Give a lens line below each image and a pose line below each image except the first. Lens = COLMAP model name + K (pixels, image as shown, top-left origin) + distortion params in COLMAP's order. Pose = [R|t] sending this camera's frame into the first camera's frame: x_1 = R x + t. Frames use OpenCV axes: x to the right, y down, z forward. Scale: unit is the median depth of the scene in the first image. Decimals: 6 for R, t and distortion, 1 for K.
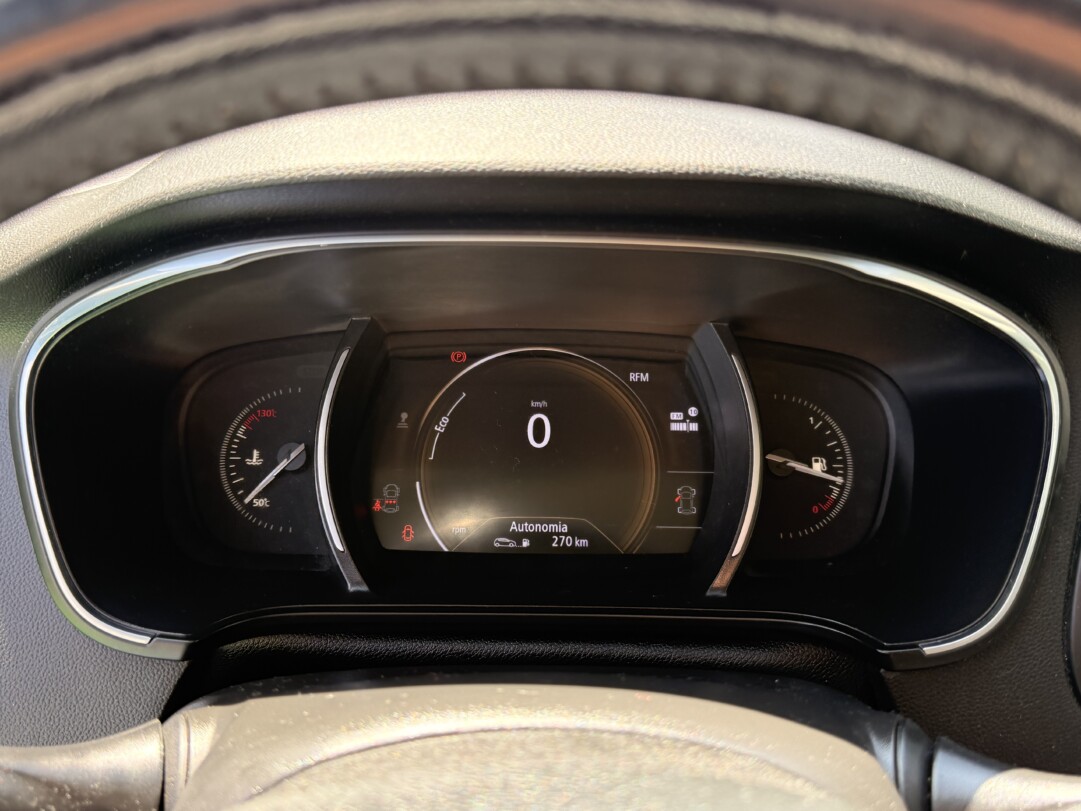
lens RADIAL K [[1093.5, 0, 540.5], [0, 1093.5, 405.5], [0, 0, 1]] dist [0.161603, -0.391868]
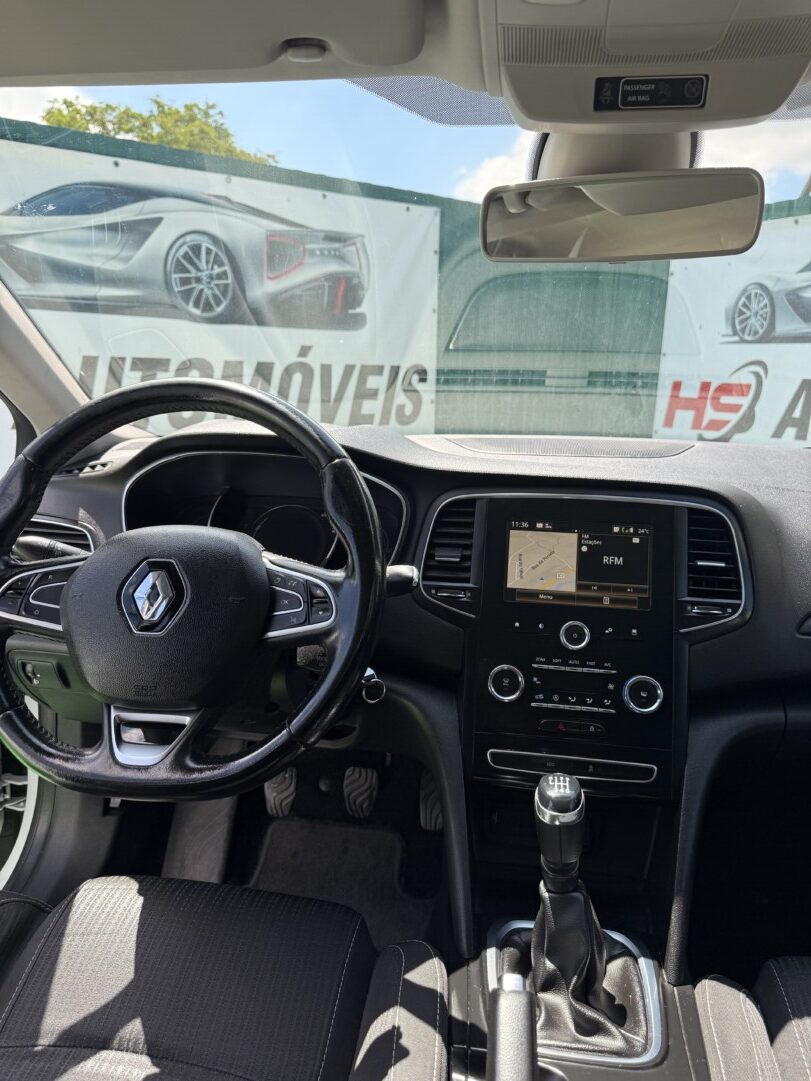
lens RADIAL K [[773.1, 0, 412.3], [0, 773.1, 540.5], [0, 0, 1]] dist [0.138285, -0.250688]
pose [[0.990362, 0.037325, -0.133377, 0.631654], [-0.058218, 0.985983, -0.156356, 0.369801], [0.125671, 0.162614, 0.978654, -1.062435]]
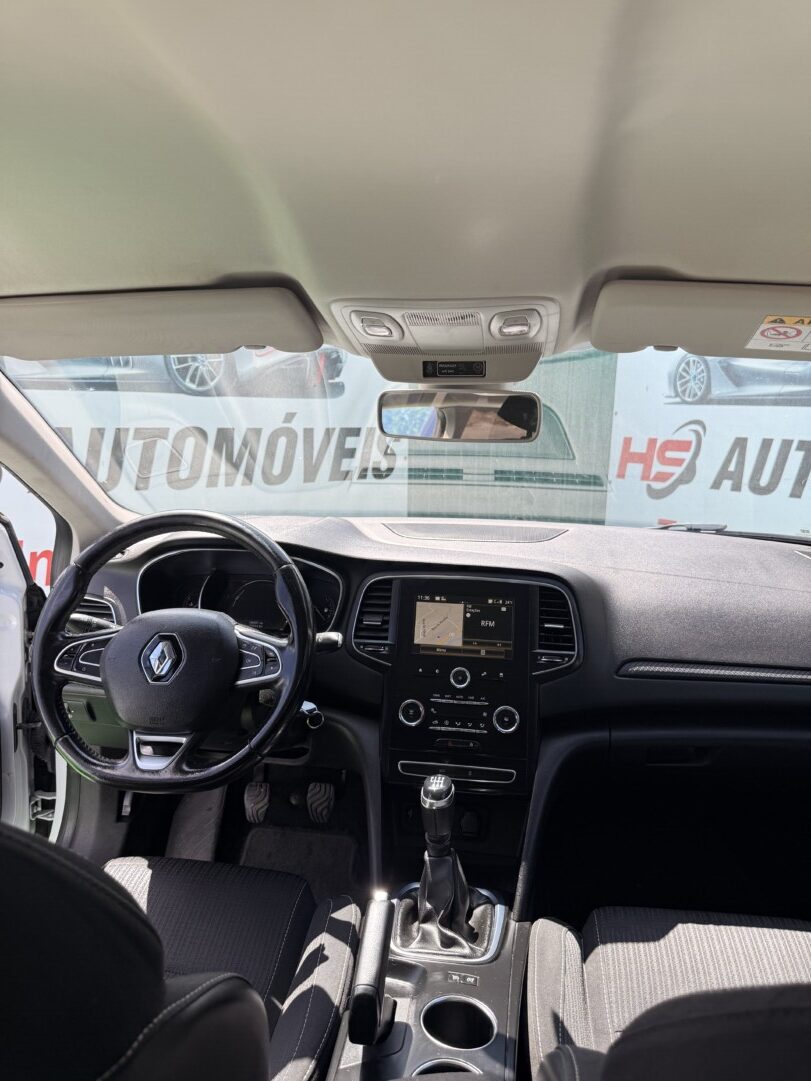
lens RADIAL K [[773.1, 0, 412.3], [0, 773.1, 540.5], [0, 0, 1]] dist [0.138285, -0.250688]
pose [[0.991420, 0.023141, -0.128652, 0.932712], [-0.048336, 0.979347, -0.196325, 0.348923], [0.121452, 0.200859, 0.972062, -1.789142]]
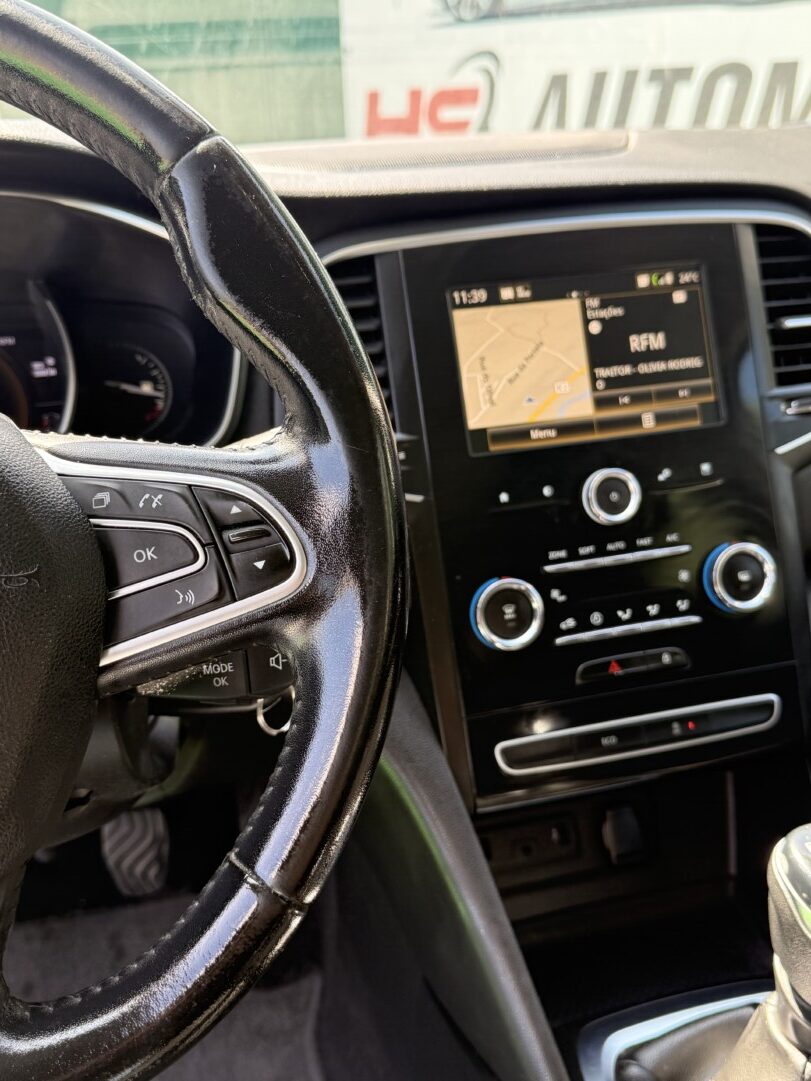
lens RADIAL K [[1093.5, 0, 408.2], [0, 1093.5, 543.9], [0, 0, 1]] dist [0.161603, -0.391868]
pose [[0.962274, -0.150485, 0.226678, 0.224853], [0.150428, 0.988464, 0.017629, 0.279450], [-0.226716, 0.017135, 0.973810, -0.456291]]
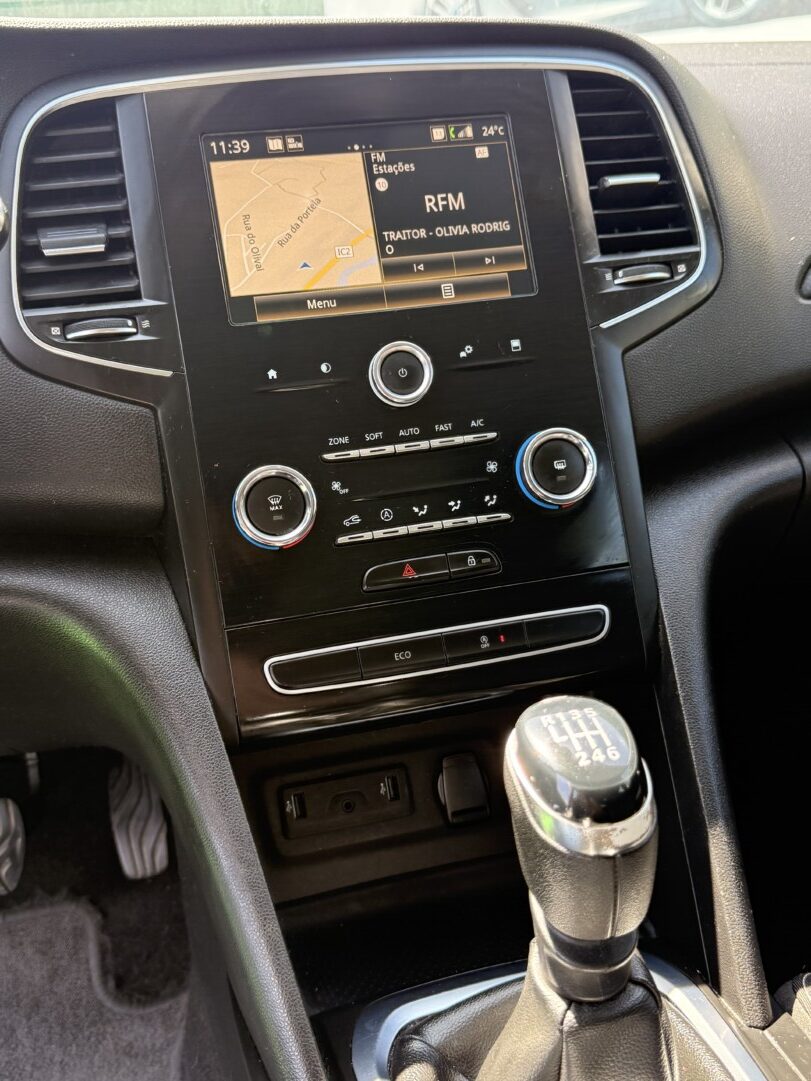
lens RADIAL K [[1093.5, 0, 408.2], [0, 1093.5, 543.9], [0, 0, 1]] dist [0.161603, -0.391868]
pose [[0.966841, -0.158601, 0.200158, 0.520727], [0.170902, 0.984230, -0.045640, 0.512318], [-0.189763, 0.078334, 0.978700, -0.329851]]
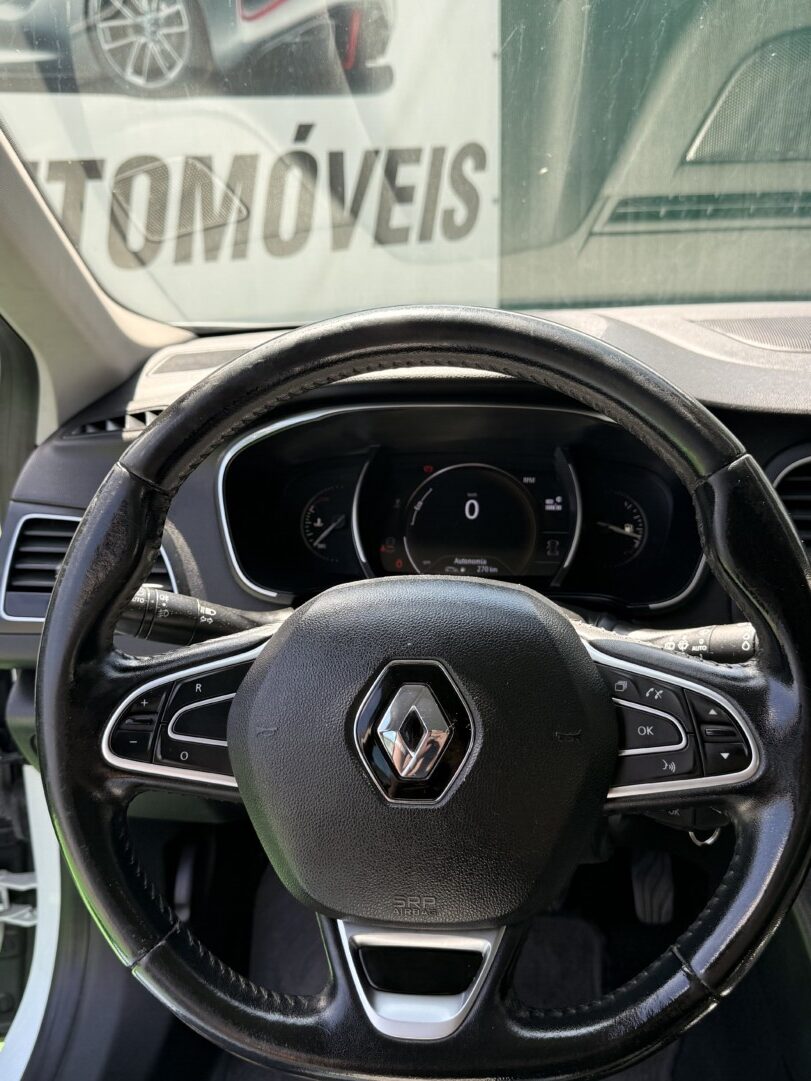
lens RADIAL K [[1093.5, 0, 408.2], [0, 1093.5, 543.9], [0, 0, 1]] dist [0.161603, -0.391868]
pose [[0.991636, 0.007817, -0.128832, 0.129000], [-0.009869, 0.999834, -0.015296, 0.109832], [0.128691, 0.016440, 0.991549, -0.809497]]
